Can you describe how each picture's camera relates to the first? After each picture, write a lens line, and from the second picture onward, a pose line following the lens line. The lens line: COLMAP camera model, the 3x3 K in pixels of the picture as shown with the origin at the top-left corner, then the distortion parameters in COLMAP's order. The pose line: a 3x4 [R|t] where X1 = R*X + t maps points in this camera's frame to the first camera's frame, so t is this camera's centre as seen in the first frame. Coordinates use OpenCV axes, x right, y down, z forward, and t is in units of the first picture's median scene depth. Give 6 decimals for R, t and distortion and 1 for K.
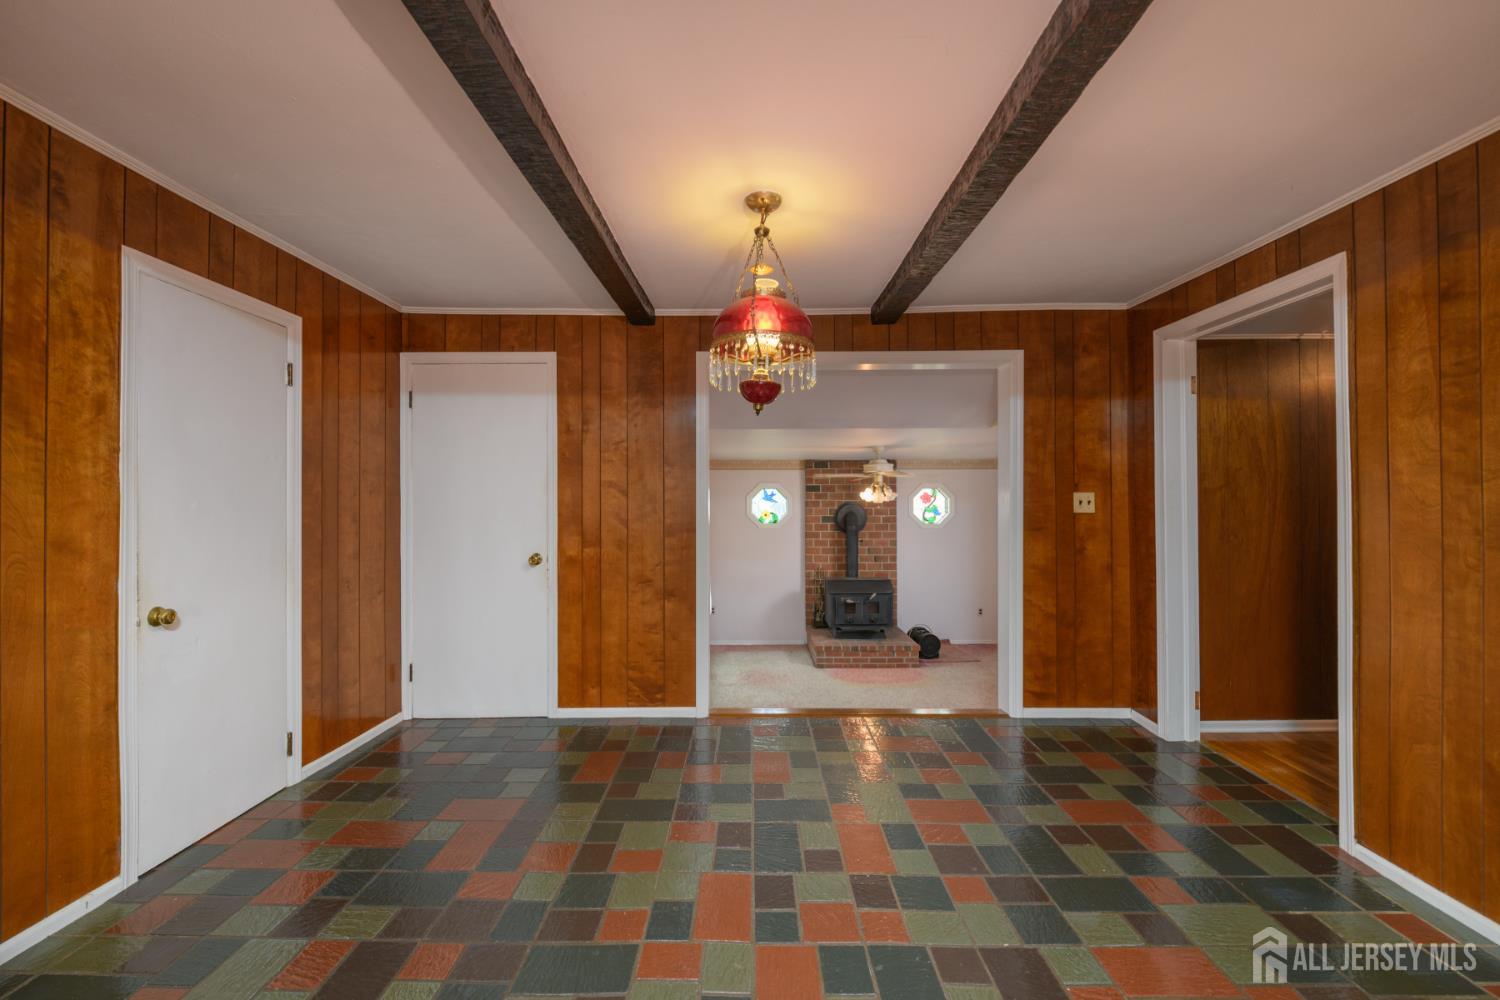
lens RADIAL K [[588.4, 0, 750.0], [0, 588.4, 500.0], [0, 0, 1]] dist [-0.003251, -0.000185]
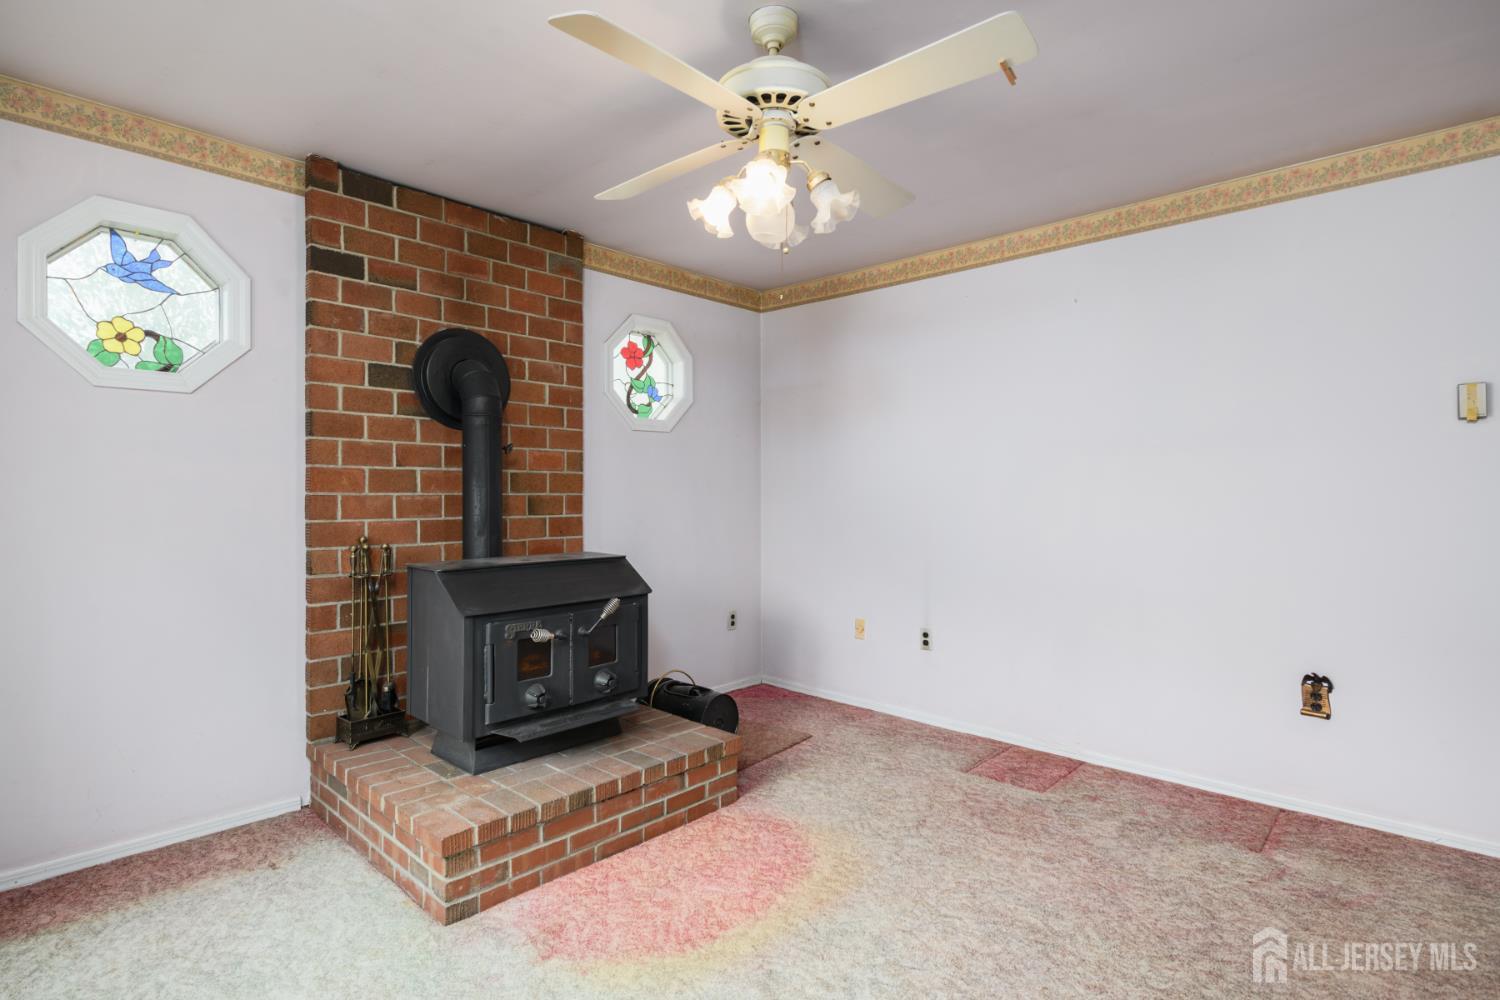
lens RADIAL K [[753.2, 0, 748.9], [0, 753.2, 505.3], [0, 0, 1]] dist [-0.003063, -0.000836]
pose [[0.686329, -0.009566, 0.727228, -0.027239], [-0.014347, 0.999541, 0.026687, 0.100220], [-0.727150, -0.028750, 0.685877, 0.696964]]
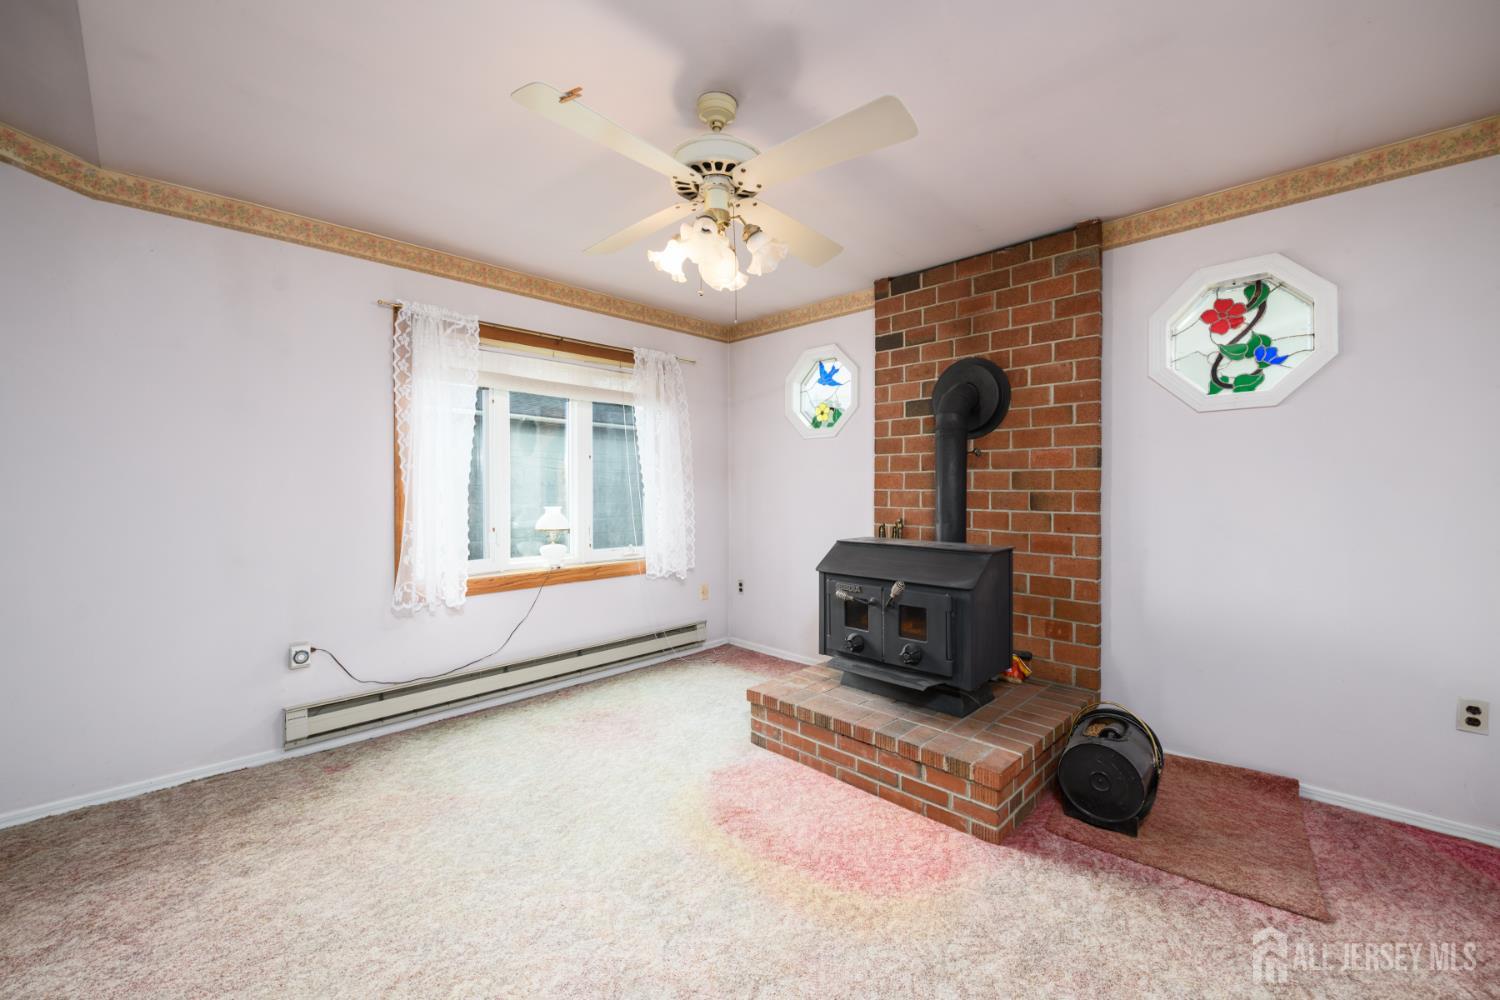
lens RADIAL K [[594.4, 0, 745.5], [0, 594.4, 492.7], [0, 0, 1]] dist [-0.009210, -0.000169]
pose [[0.704995, 0.007301, -0.709175, 0.409044], [0.010547, 0.999729, 0.020777, 0.098540], [0.709134, -0.022127, 0.704727, 0.701170]]
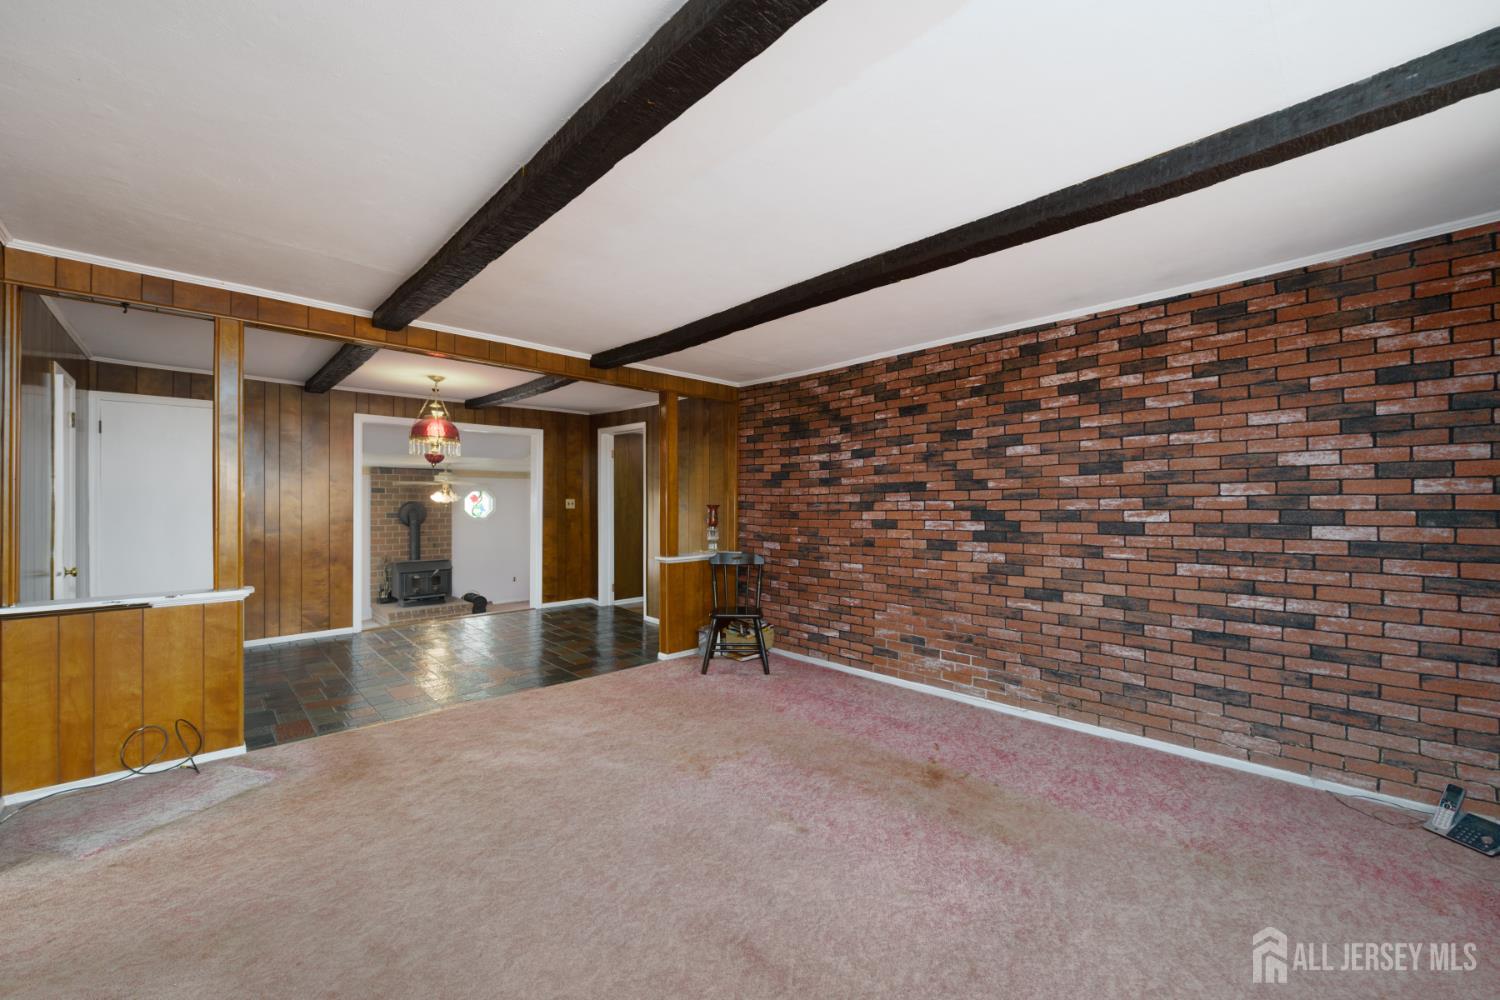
lens RADIAL K [[588.4, 0, 750.0], [0, 588.4, 500.0], [0, 0, 1]] dist [-0.003251, -0.000185]
pose [[0.718658, 0.003816, 0.695353, -0.216769], [-0.007609, 0.999968, 0.002377, -0.009718], [-0.695322, -0.006999, 0.718664, -0.478586]]
